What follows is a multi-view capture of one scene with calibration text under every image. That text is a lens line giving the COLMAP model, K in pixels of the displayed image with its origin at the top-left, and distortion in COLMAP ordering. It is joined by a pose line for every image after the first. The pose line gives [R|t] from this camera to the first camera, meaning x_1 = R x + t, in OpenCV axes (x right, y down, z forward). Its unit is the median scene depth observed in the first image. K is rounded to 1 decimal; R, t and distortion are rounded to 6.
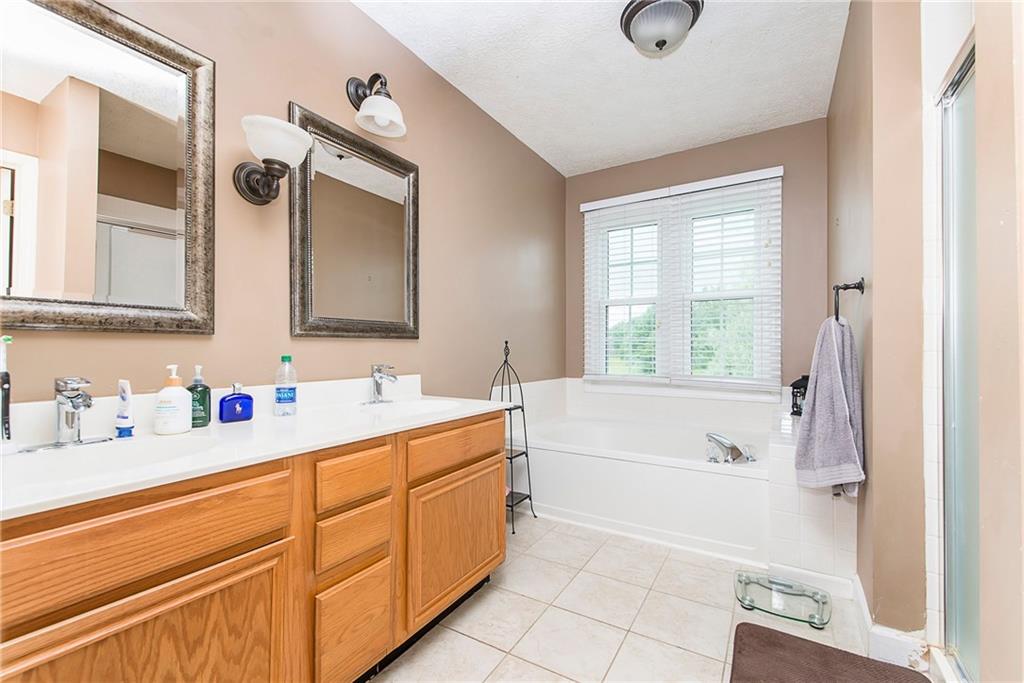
lens RADIAL K [[436.8, 0, 512.5], [0, 436.8, 344.9], [0, 0, 1]] dist [0.028736, -0.005799]
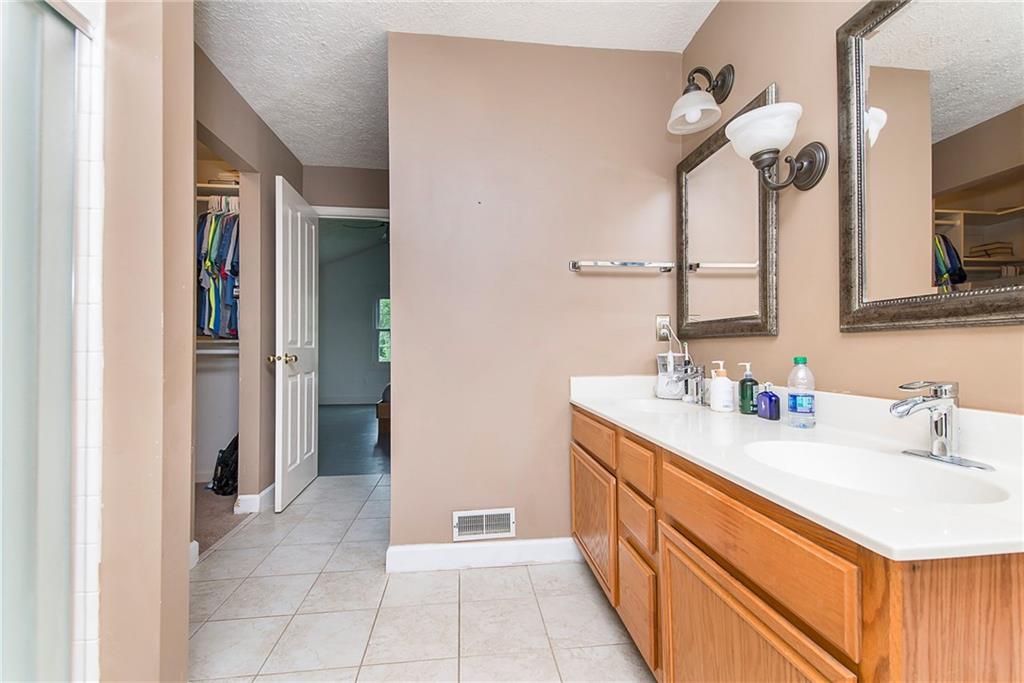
lens RADIAL K [[436.8, 0, 511.1], [0, 436.8, 338.3], [0, 0, 1]] dist [0.028736, -0.005799]
pose [[-0.788855, -0.012790, -0.614446, 0.451666], [0.008194, 0.999476, -0.031325, 0.010532], [0.614524, -0.029746, -0.788337, 1.330229]]
